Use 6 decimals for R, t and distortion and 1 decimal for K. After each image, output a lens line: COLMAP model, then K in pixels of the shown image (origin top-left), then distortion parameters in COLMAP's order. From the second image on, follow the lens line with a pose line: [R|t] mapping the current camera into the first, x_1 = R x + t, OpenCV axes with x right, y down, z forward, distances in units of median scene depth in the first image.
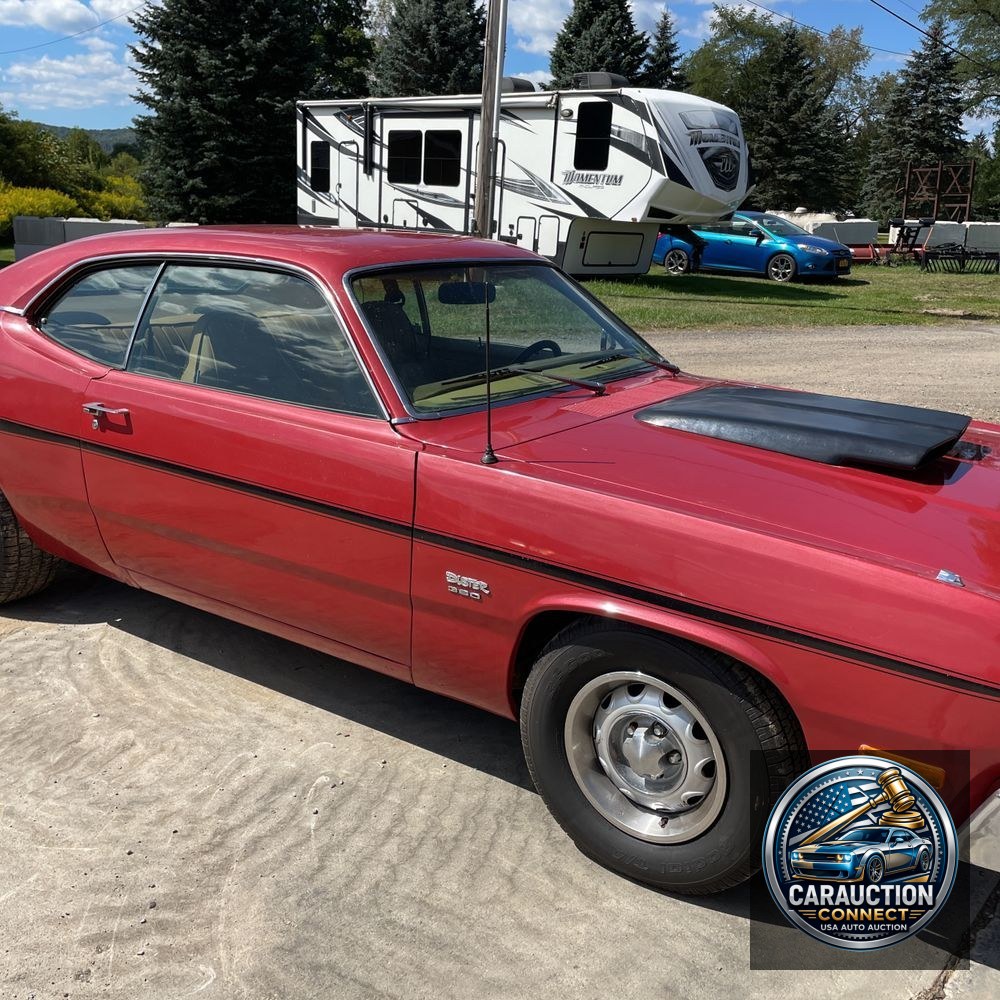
lens RADIAL K [[1015.6, 0, 480.4], [0, 1015.6, 512.6], [0, 0, 1]] dist [0.025836, 0.000000]
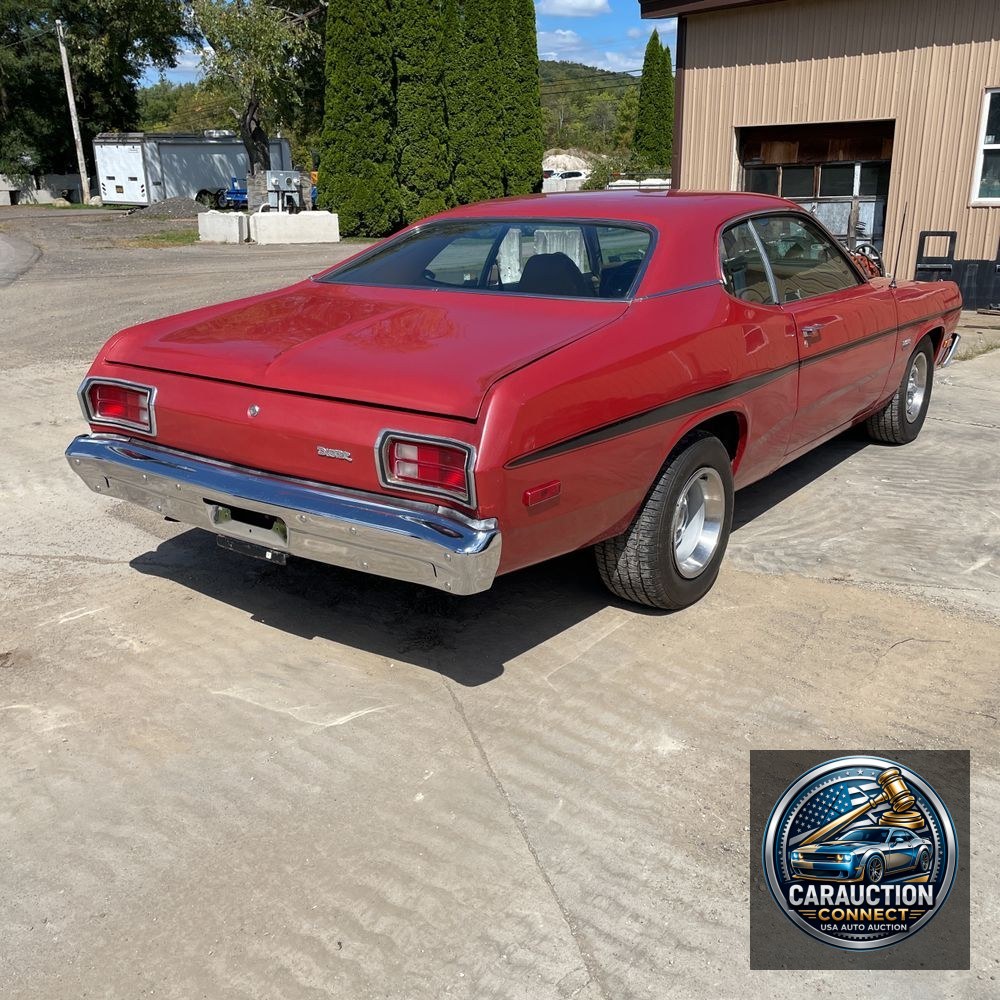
lens RADIAL K [[1015.6, 0, 514.7], [0, 1015.6, 497.6], [0, 0, 1]] dist [0.025836, 0.000000]
pose [[0.010532, -0.322410, 0.946541, -0.294003], [0.285494, 0.908162, 0.306161, -0.072324], [-0.958323, 0.267008, 0.101611, 0.221738]]
